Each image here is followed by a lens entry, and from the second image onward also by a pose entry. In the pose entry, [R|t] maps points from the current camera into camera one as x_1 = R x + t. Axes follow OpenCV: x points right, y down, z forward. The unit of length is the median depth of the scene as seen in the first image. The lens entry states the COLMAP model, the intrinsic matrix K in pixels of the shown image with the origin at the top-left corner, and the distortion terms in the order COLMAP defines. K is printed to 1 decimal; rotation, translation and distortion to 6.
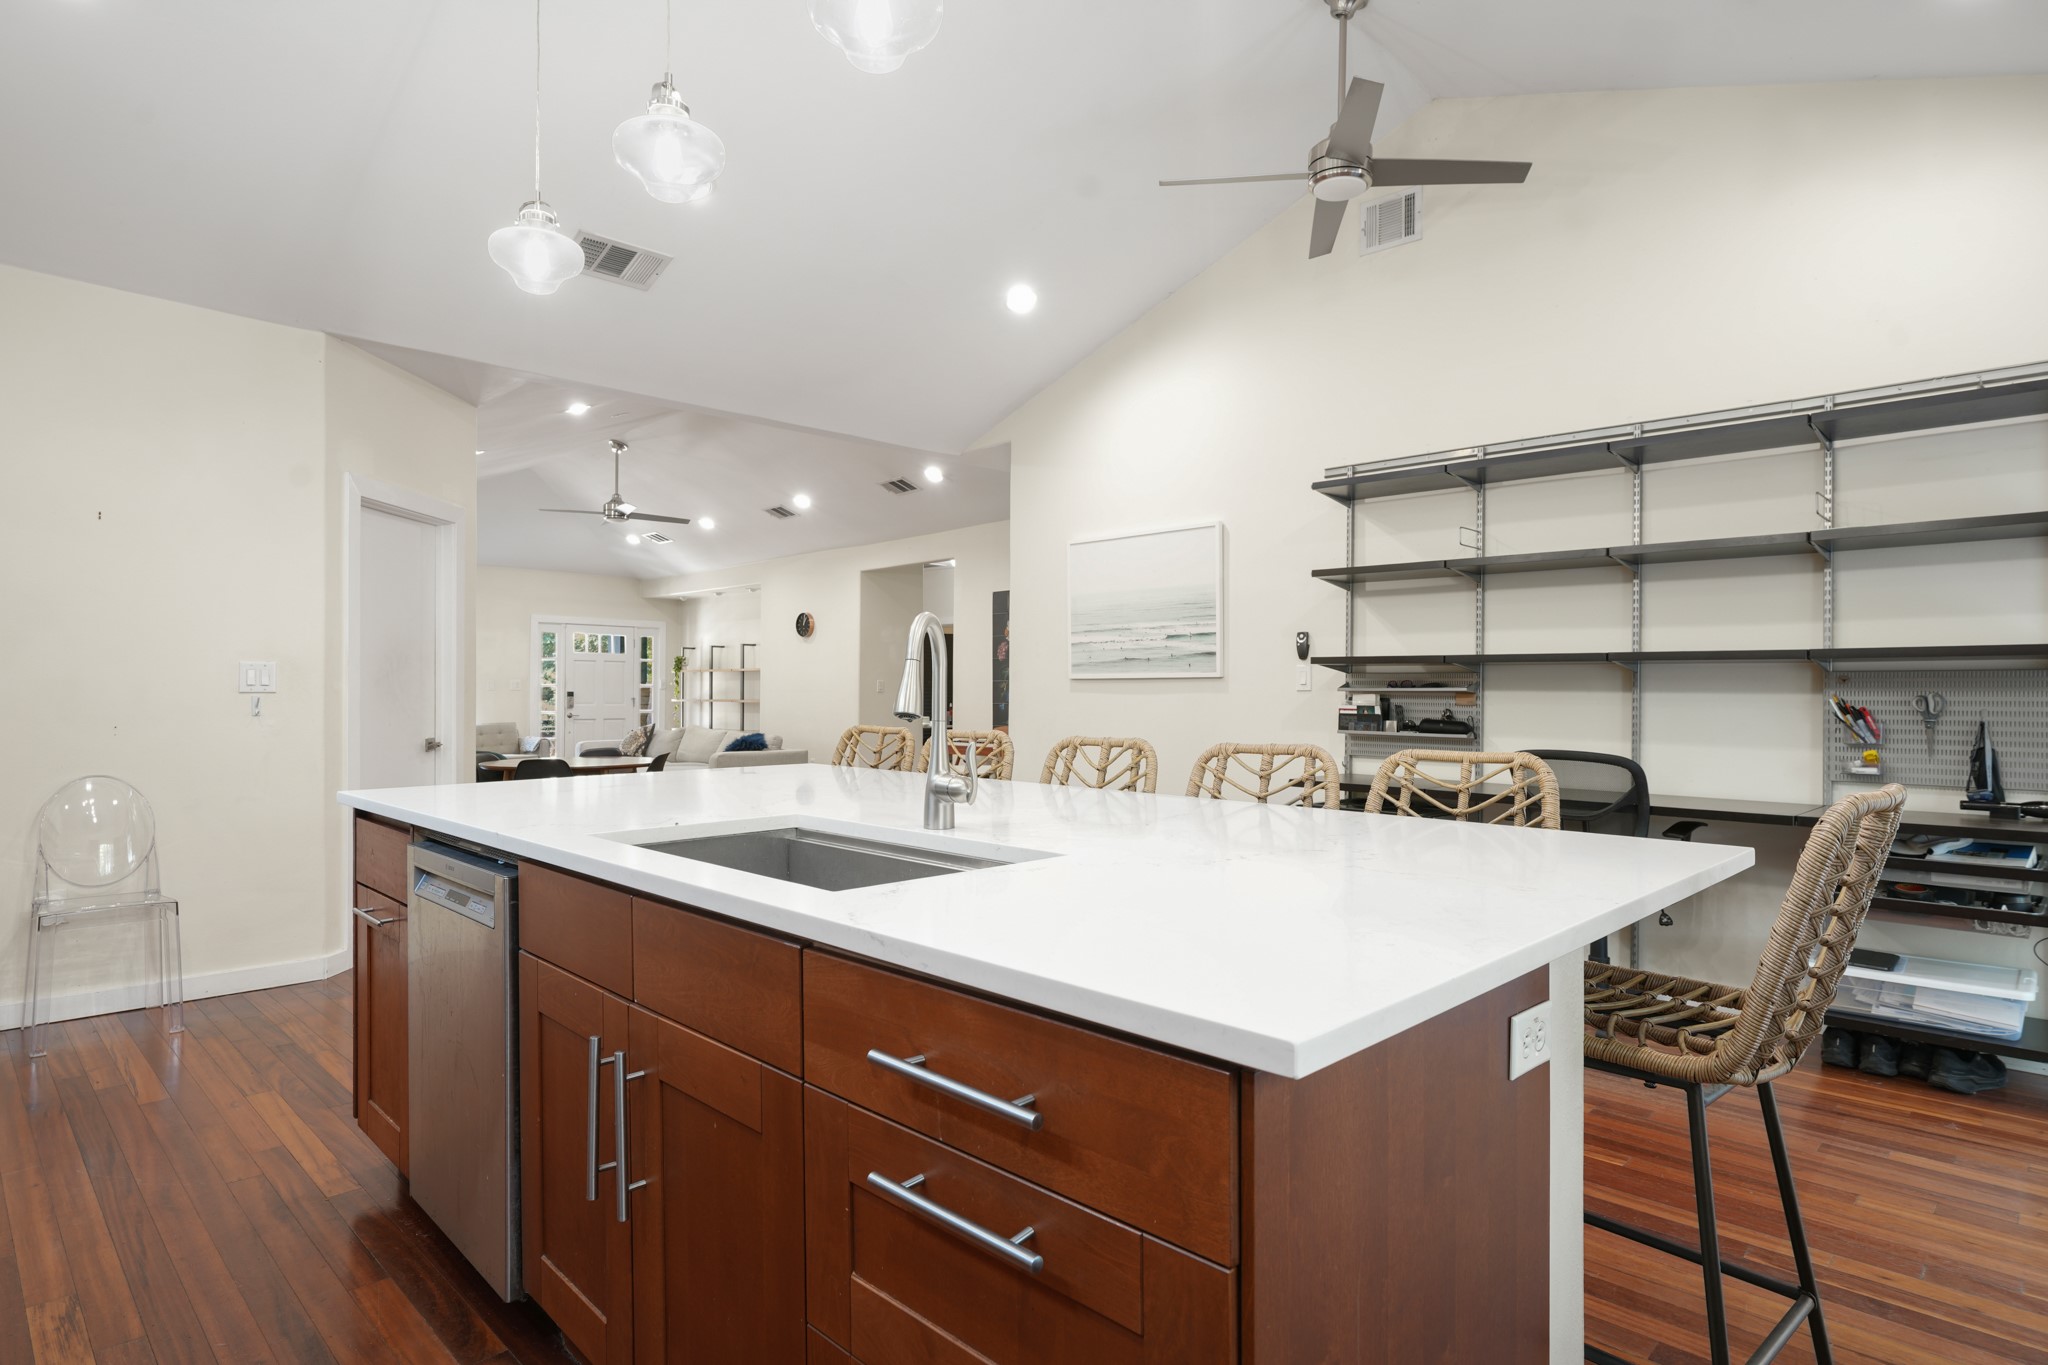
lens RADIAL K [[1122.8, 0, 1024.1], [0, 1122.8, 679.5], [0, 0, 1]] dist [0.002812, 0.000082]
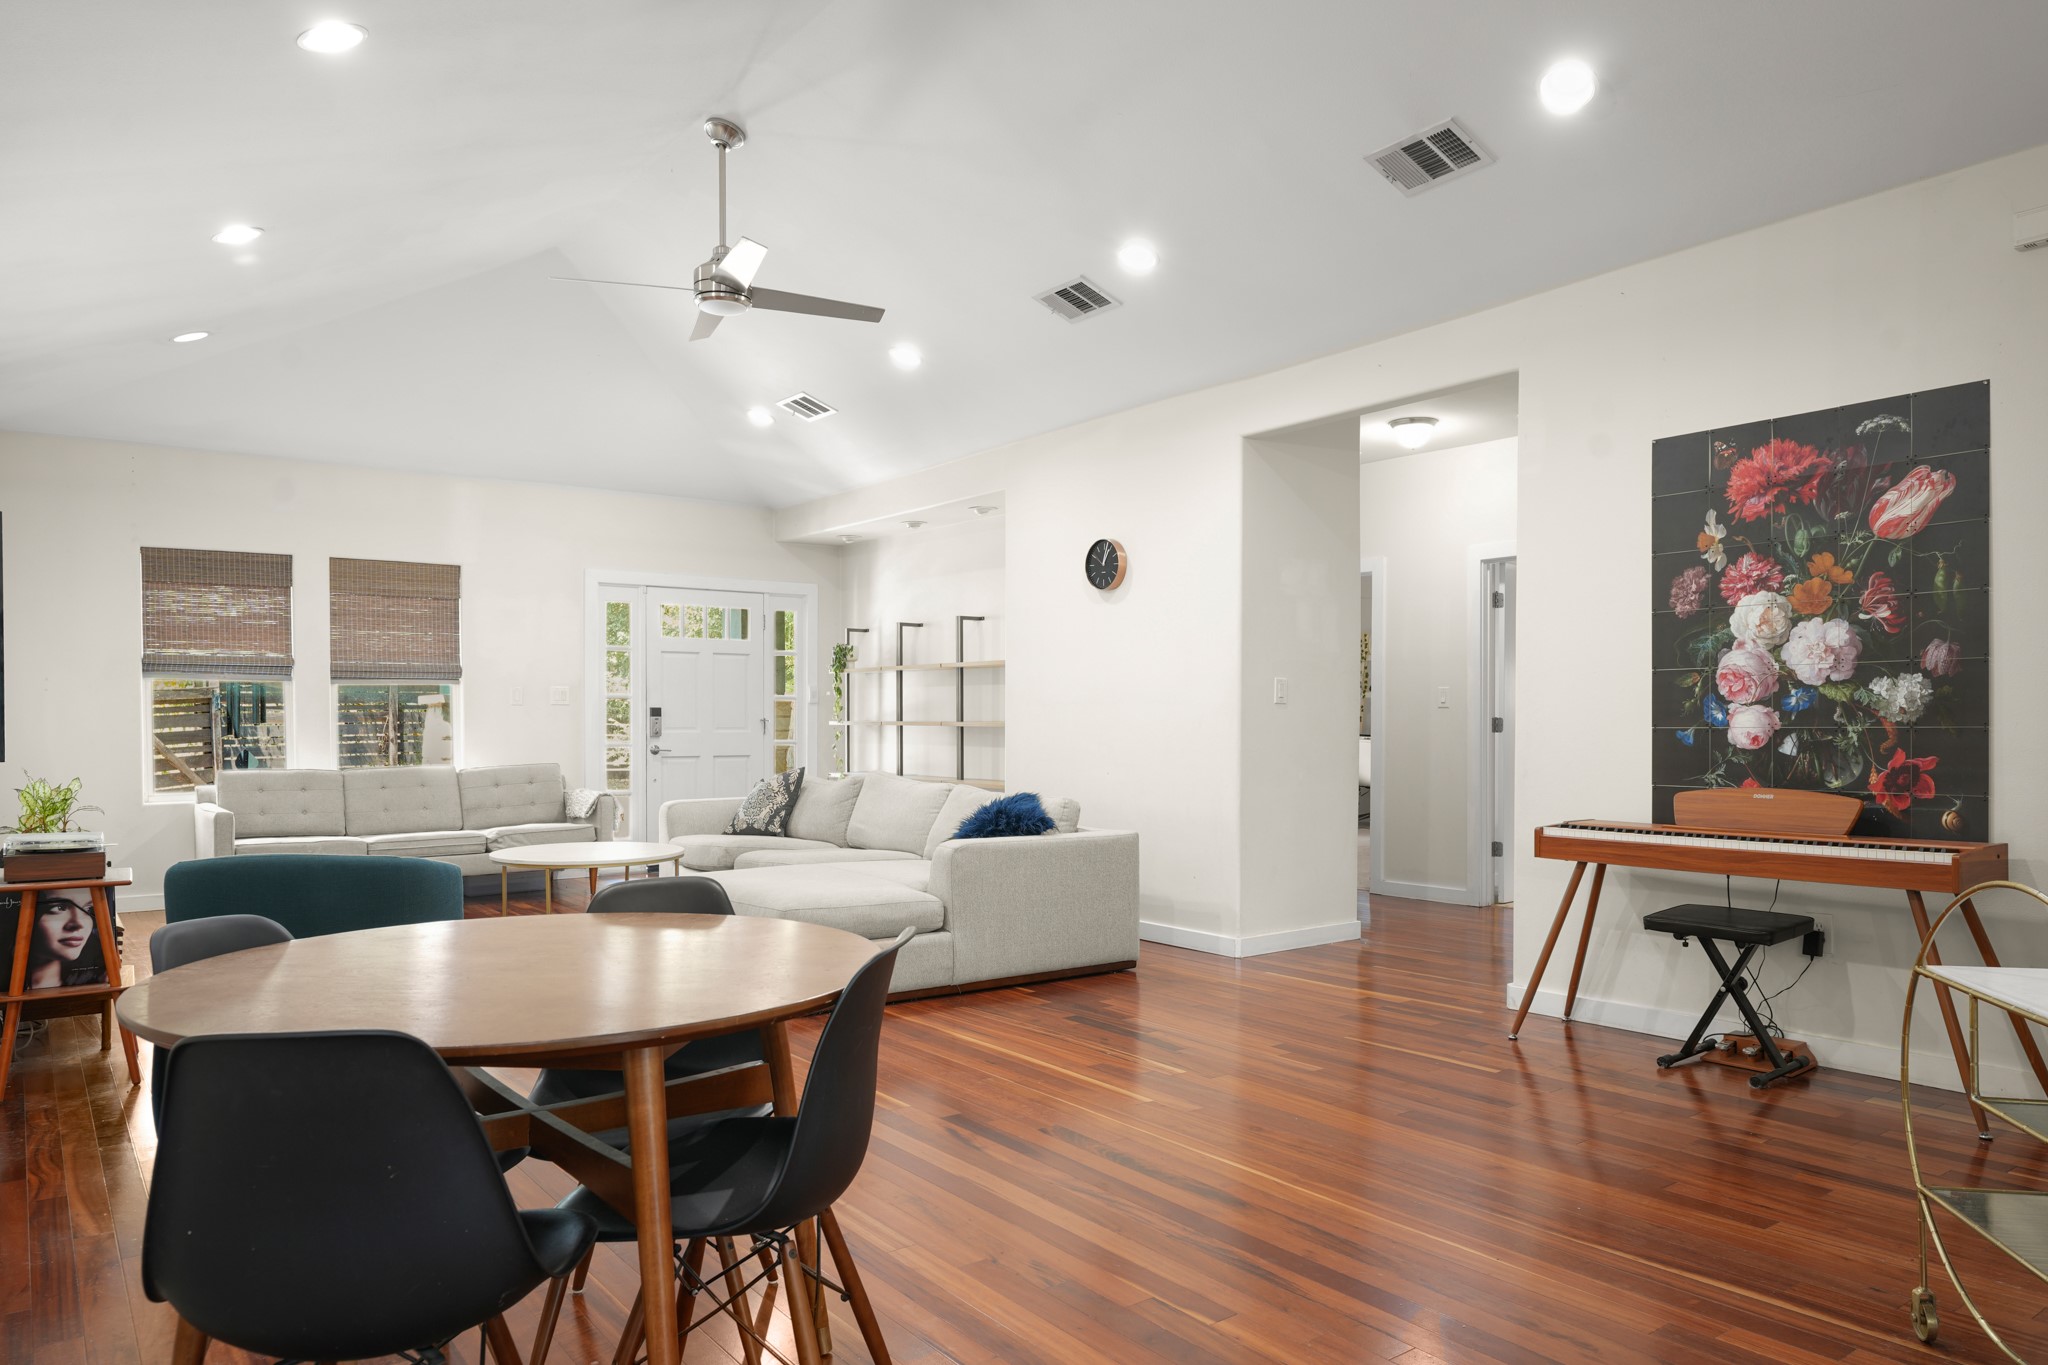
lens RADIAL K [[1390.3, 0, 1004.2], [0, 1390.3, 743.2], [0, 0, 1]] dist [-0.001299, -0.006798]
pose [[0.986748, 0.001030, -0.162258, -0.121125], [0.004207, 0.999481, 0.031930, 0.007099], [0.162207, -0.032190, 0.986232, 0.347428]]
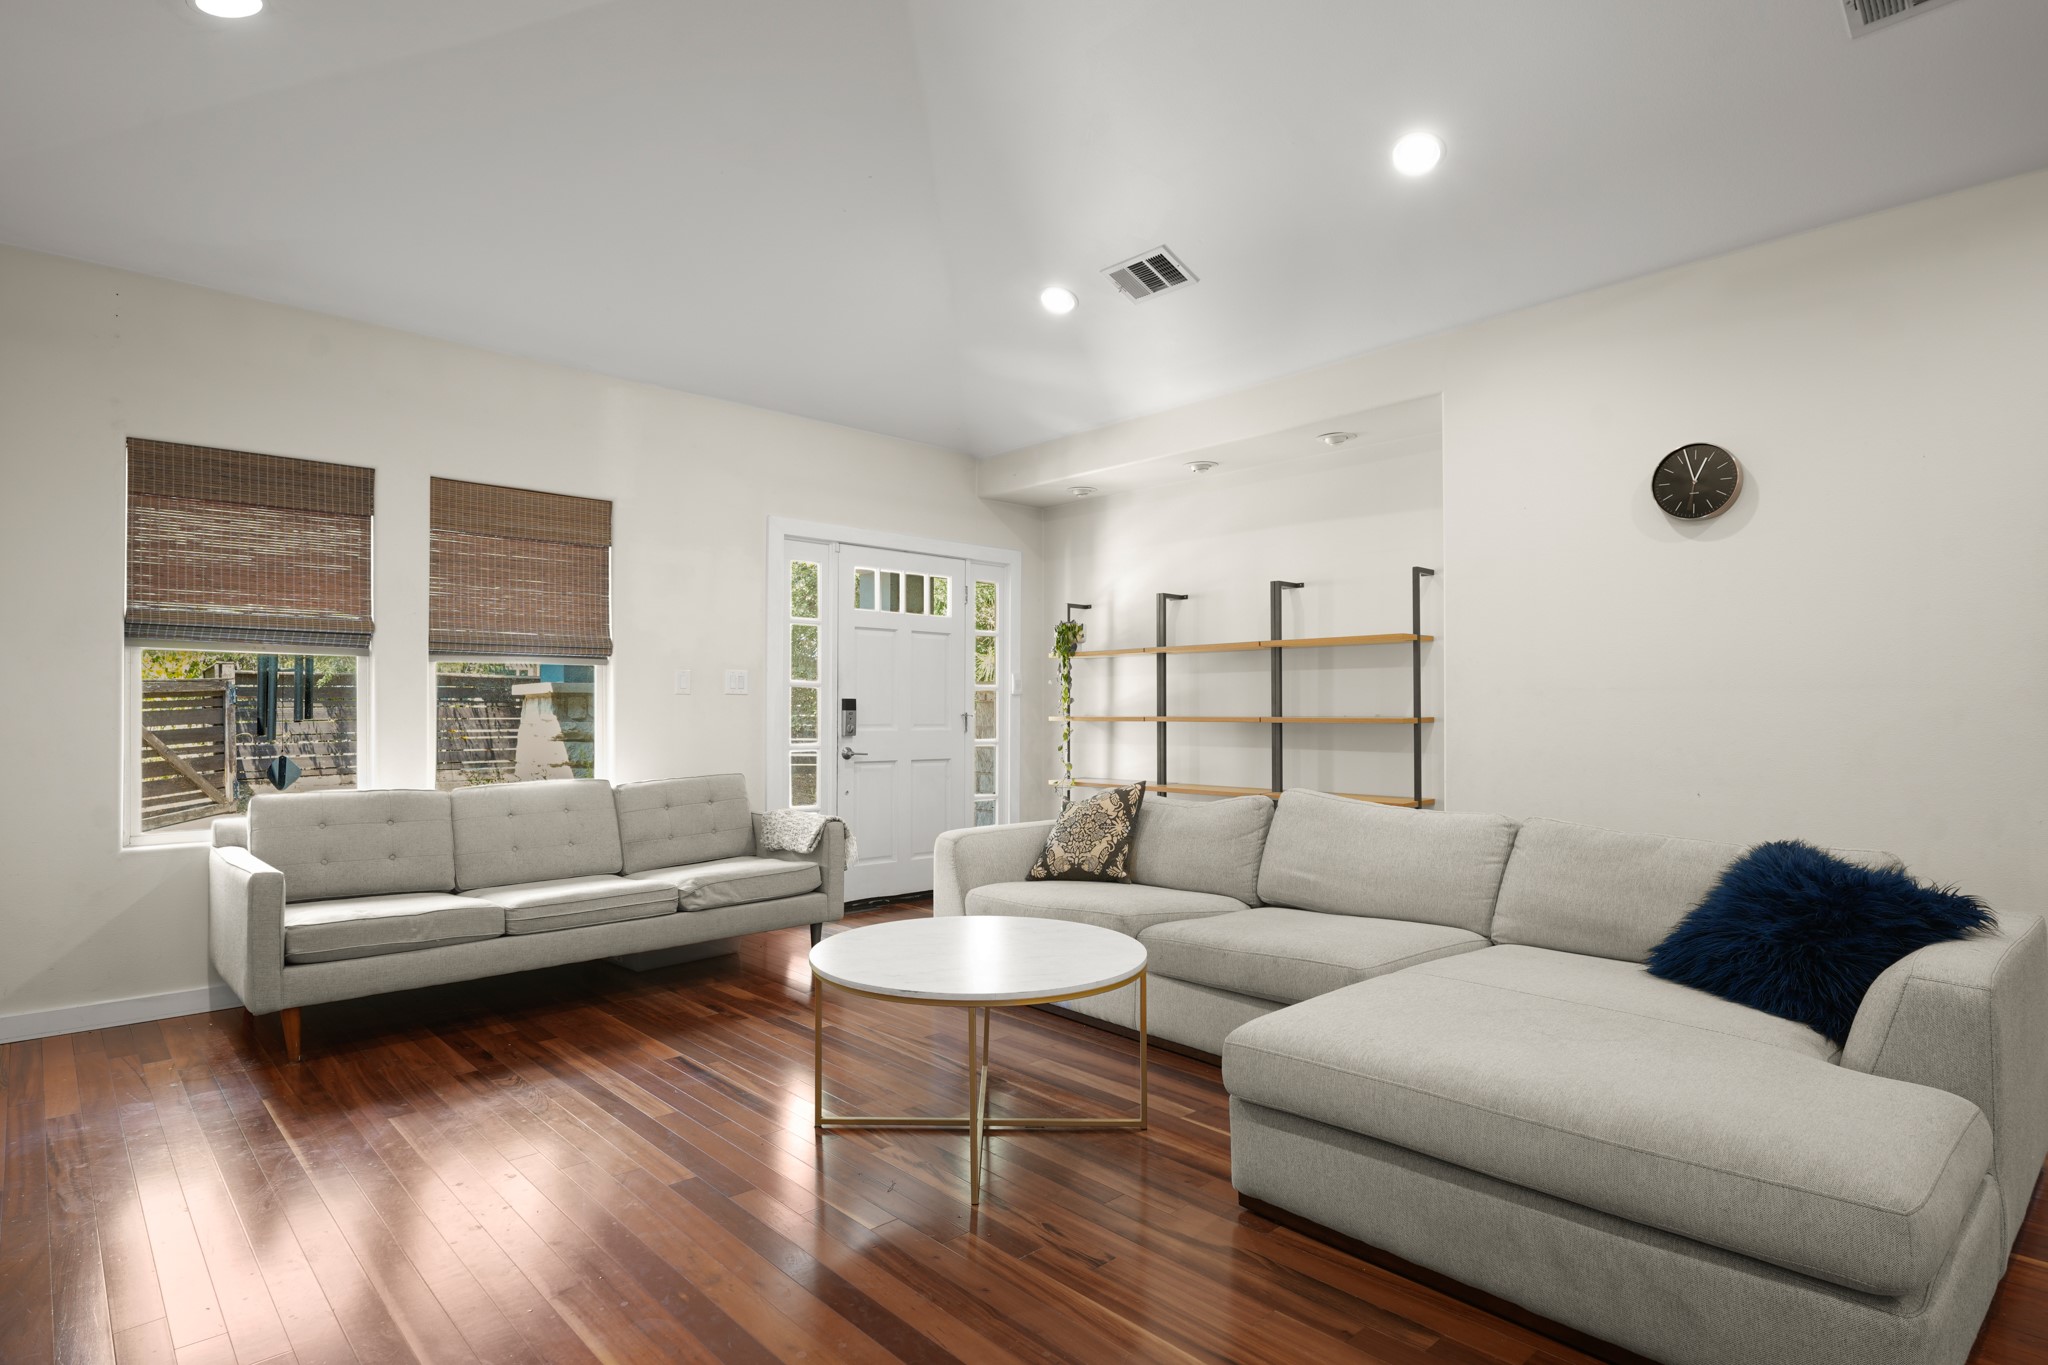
lens RADIAL K [[1088.8, 0, 1018.9], [0, 1088.8, 695.2], [0, 0, 1]] dist [-0.006871, 0.001294]
pose [[0.999098, -0.002997, -0.042369, -0.321878], [0.002838, 0.999989, -0.003813, 0.011162], [0.042380, 0.003689, 0.999095, 0.584939]]
